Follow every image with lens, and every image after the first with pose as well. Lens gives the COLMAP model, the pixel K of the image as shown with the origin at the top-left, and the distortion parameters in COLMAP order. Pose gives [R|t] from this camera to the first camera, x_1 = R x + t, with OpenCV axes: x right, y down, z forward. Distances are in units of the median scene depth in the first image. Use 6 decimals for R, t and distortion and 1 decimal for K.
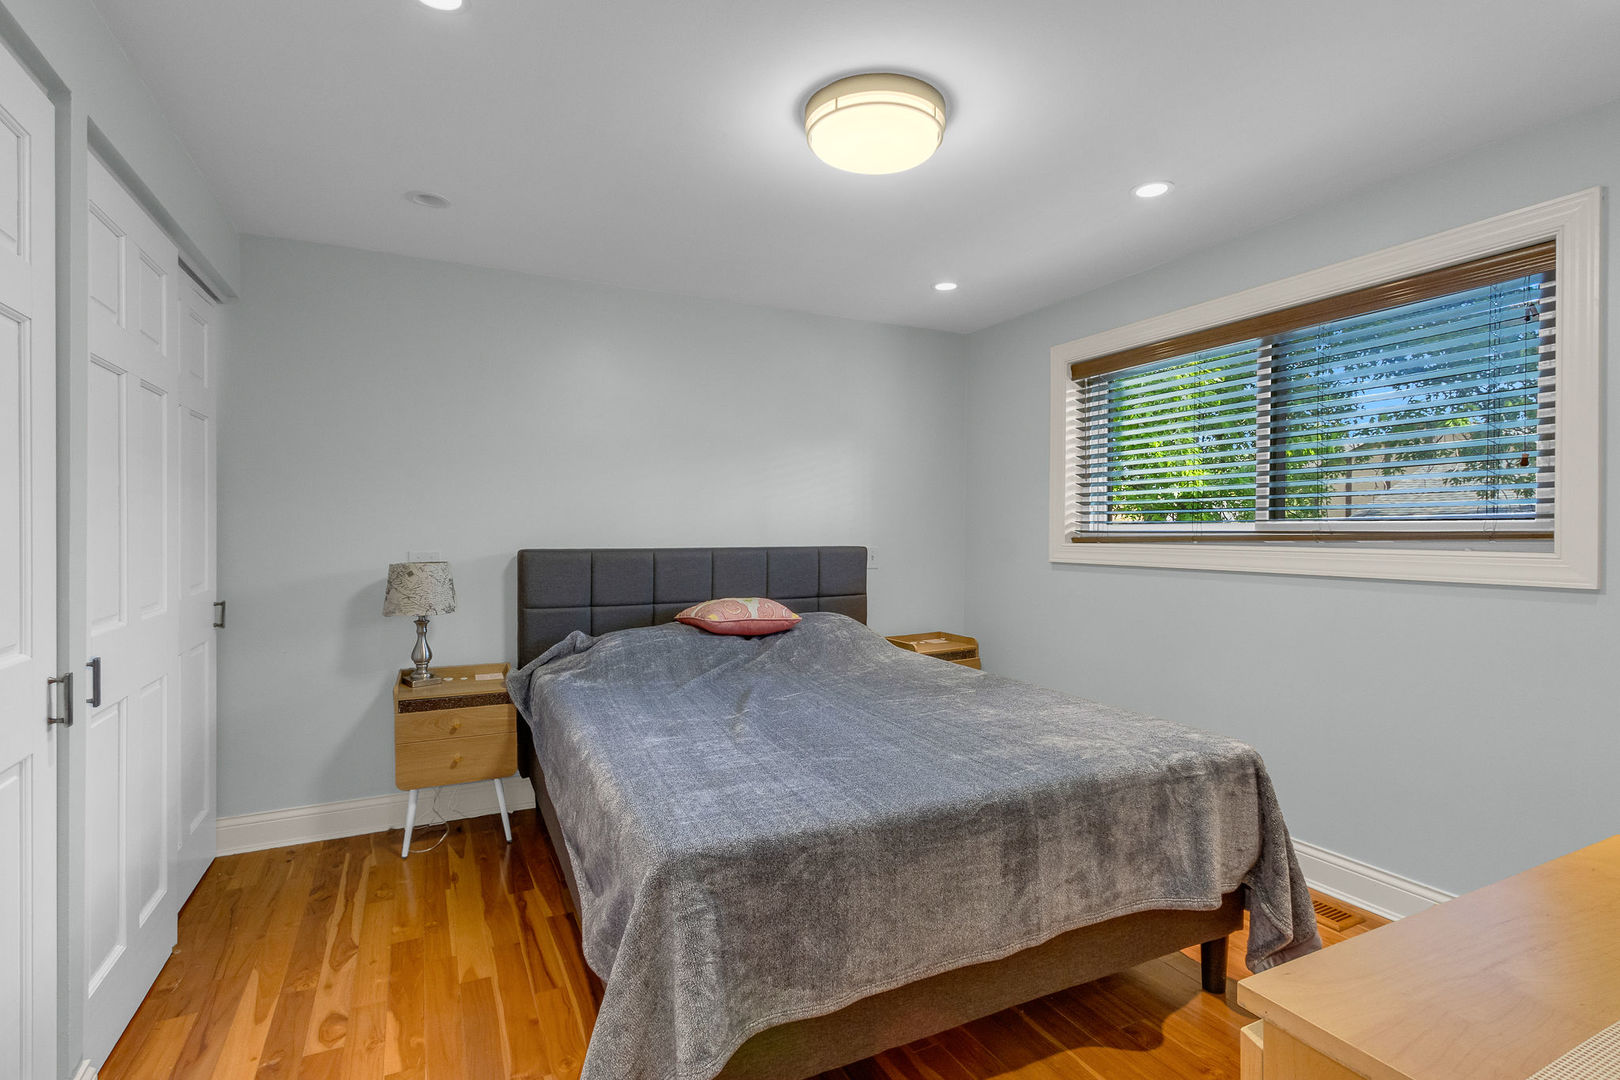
lens RADIAL K [[791.8, 0, 819.5], [0, 791.8, 525.6], [0, 0, 1]] dist [0.000812, -0.000926]
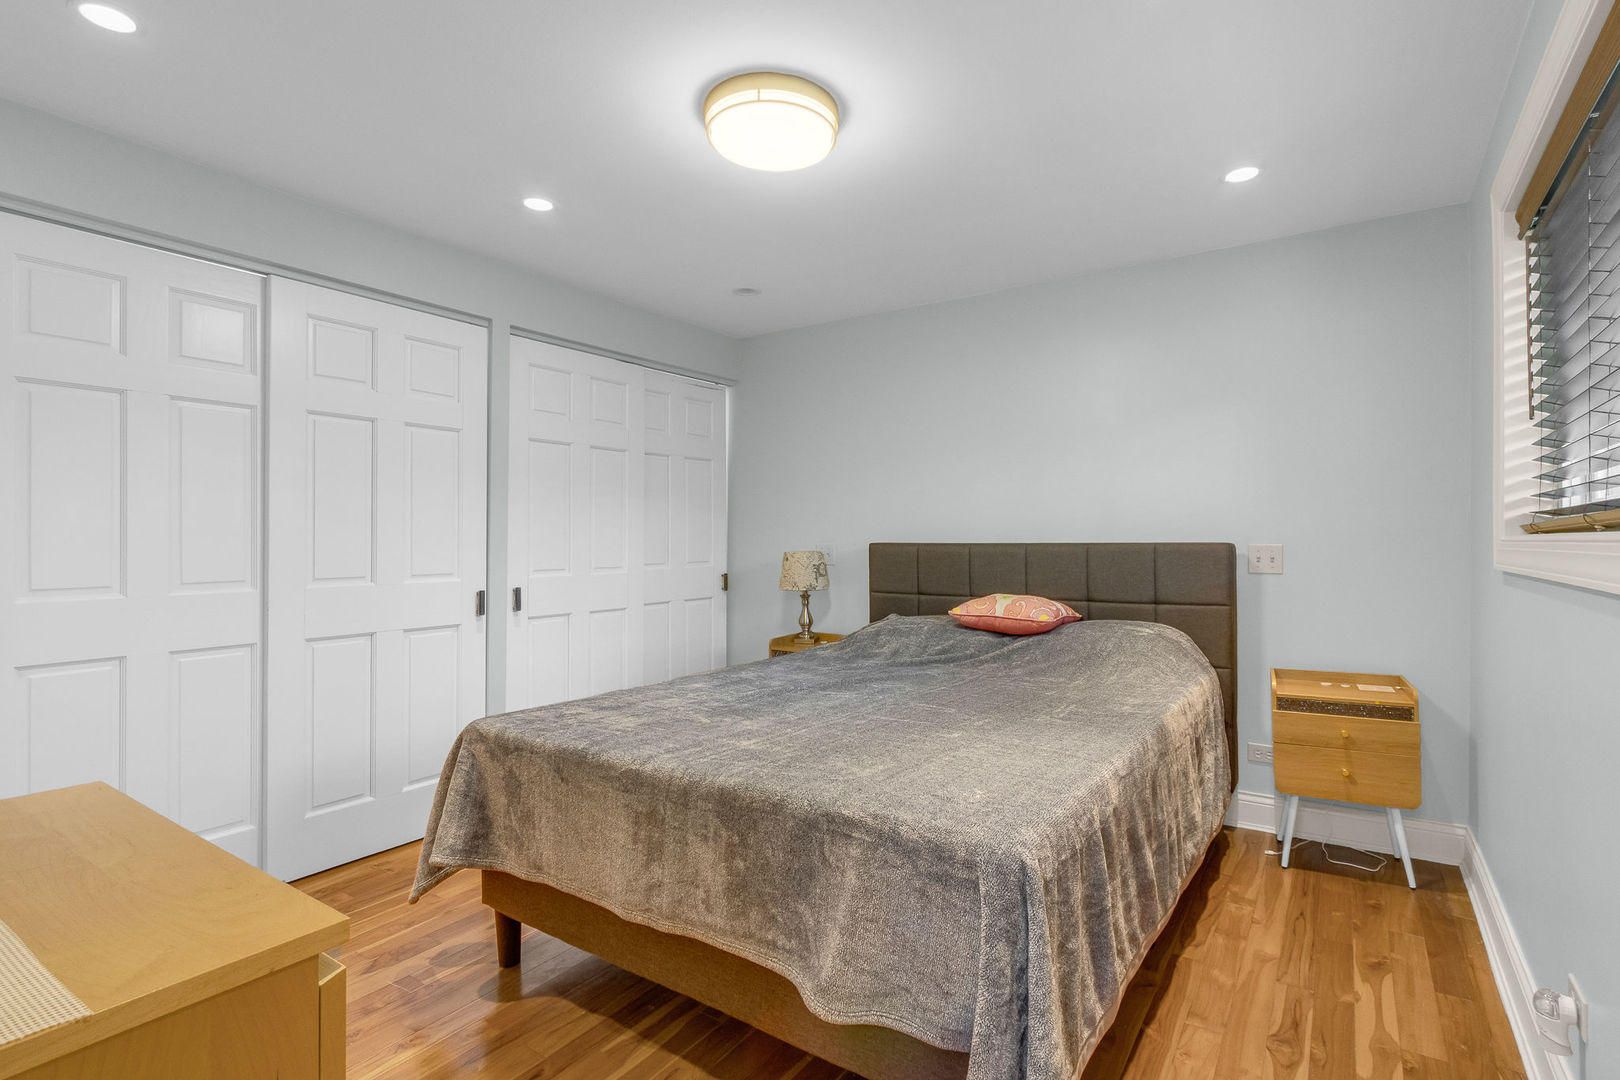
lens RADIAL K [[778.7, 0, 807.1], [0, 778.7, 534.4], [0, 0, 1]] dist [0.000160, -0.001486]
pose [[0.483444, -0.006916, -0.875348, 0.612372], [0.011578, 0.999932, -0.001506, 0.018437], [0.875299, -0.009407, 0.483491, 0.347309]]
